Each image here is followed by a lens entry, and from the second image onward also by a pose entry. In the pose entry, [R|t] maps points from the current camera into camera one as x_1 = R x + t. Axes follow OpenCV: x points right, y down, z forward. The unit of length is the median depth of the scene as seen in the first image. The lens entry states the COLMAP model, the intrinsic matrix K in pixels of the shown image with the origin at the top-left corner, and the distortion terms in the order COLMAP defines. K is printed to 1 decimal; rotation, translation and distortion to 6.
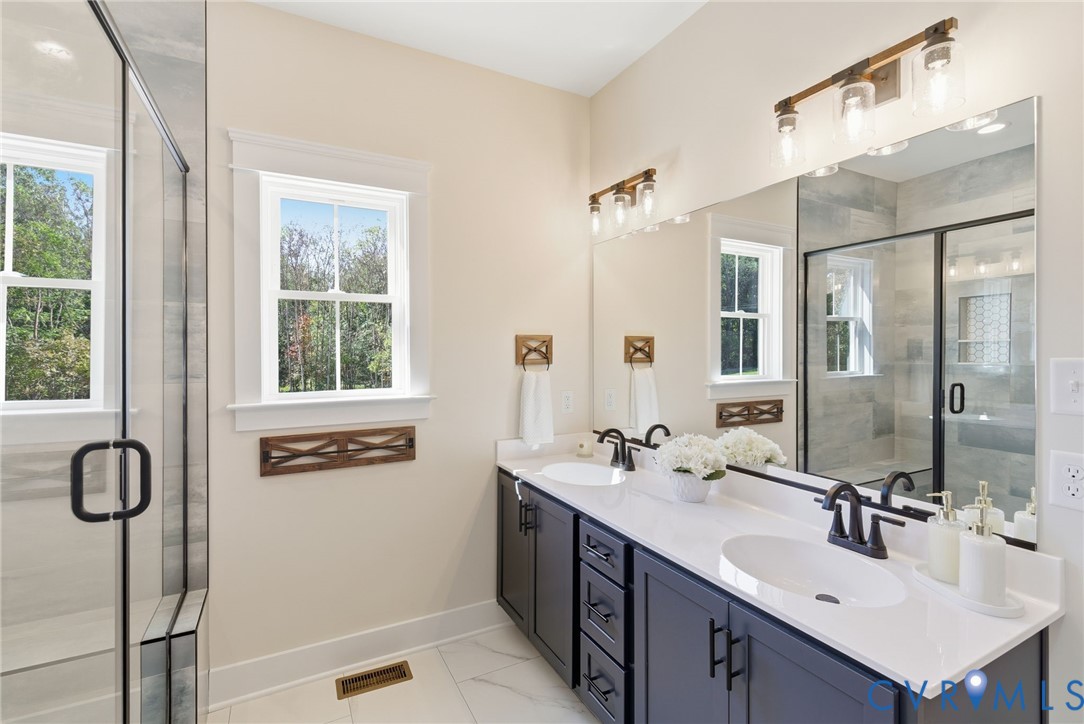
lens RADIAL K [[504.7, 0, 551.5], [0, 504.7, 353.6], [0, 0, 1]] dist [-0.002861, -0.000738]
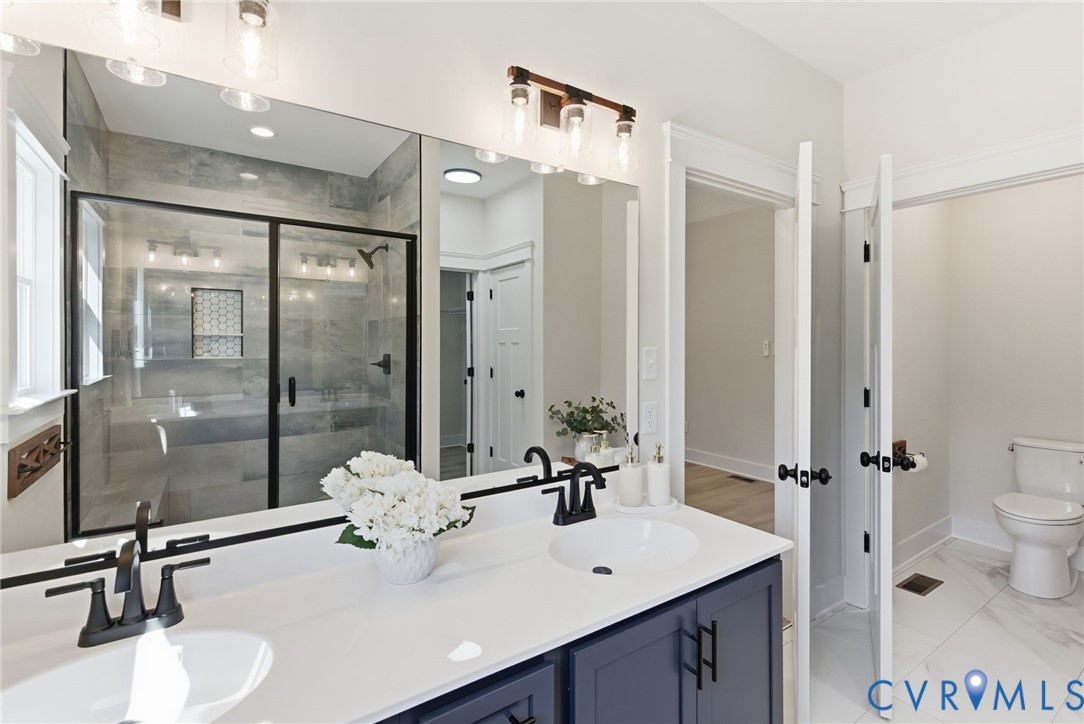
lens RADIAL K [[504.7, 0, 537.1], [0, 504.7, 348.7], [0, 0, 1]] dist [-0.002861, -0.000738]
pose [[-0.108061, -0.007866, 0.994113, -0.352803], [0.004302, 0.999956, 0.008380, -0.005511], [-0.994135, 0.005182, -0.108022, 0.838541]]
